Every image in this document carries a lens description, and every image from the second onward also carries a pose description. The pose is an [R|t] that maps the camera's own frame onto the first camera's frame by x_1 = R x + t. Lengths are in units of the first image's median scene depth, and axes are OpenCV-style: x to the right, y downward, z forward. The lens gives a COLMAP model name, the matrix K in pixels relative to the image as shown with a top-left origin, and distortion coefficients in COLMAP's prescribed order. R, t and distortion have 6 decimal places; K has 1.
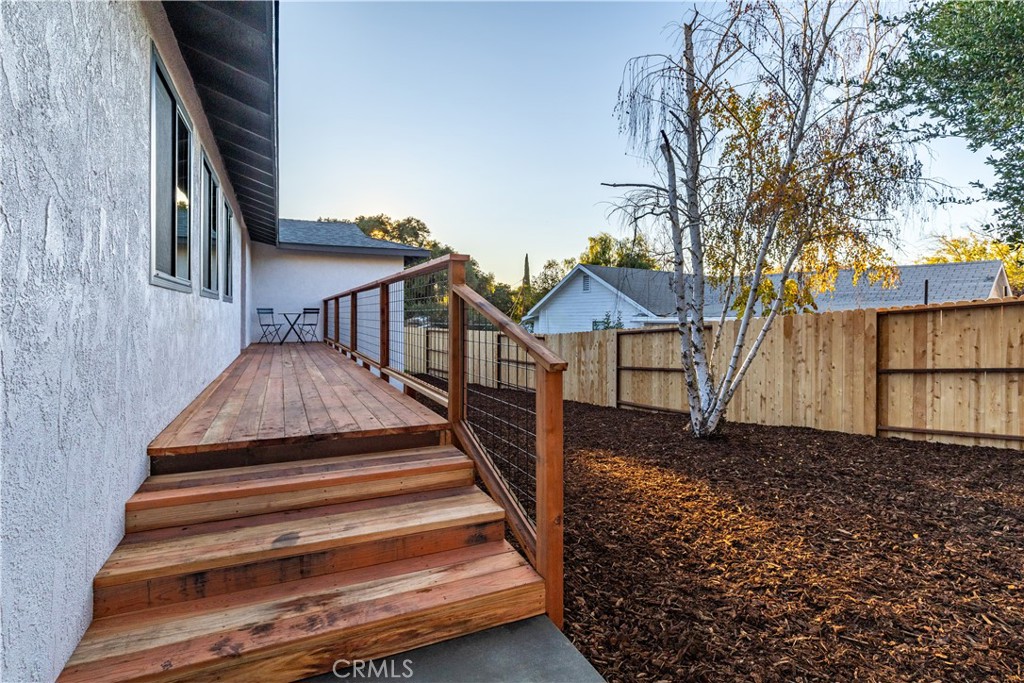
lens RADIAL K [[513.4, 0, 508.0], [0, 513.4, 311.4], [0, 0, 1]] dist [0.000007, -0.000024]
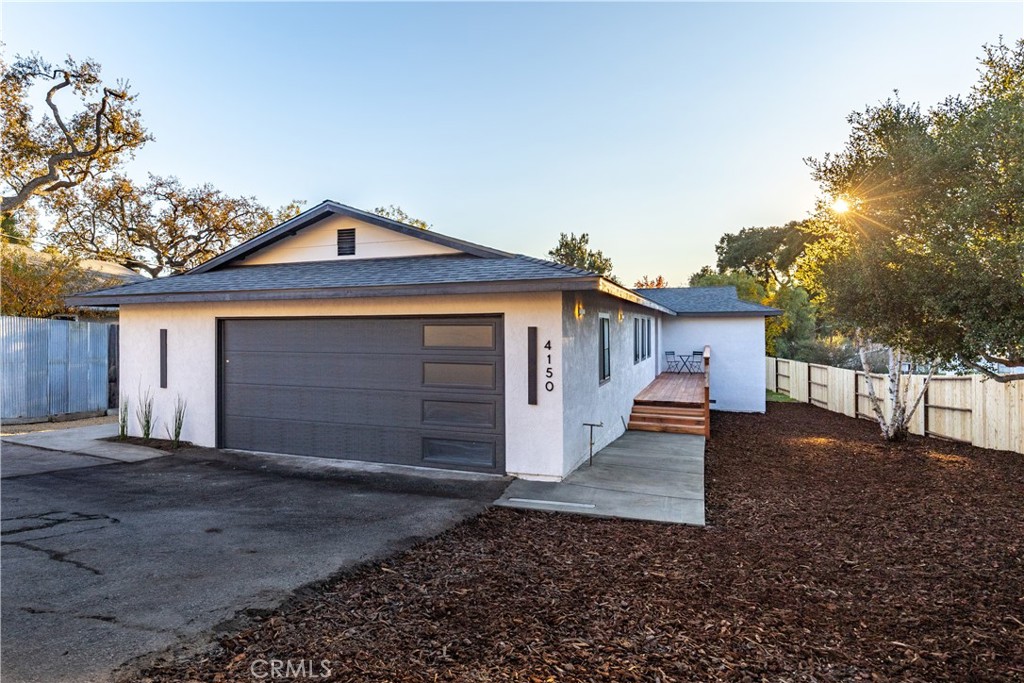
lens RADIAL K [[537.8, 0, 510.3], [0, 537.8, 345.0], [0, 0, 1]] dist [-0.003899, 0.000409]
pose [[0.727432, 0.013243, -0.686052, 0.382239], [0.001285, 0.999786, 0.020661, -0.069972], [0.686178, -0.015911, 0.727259, -0.689949]]
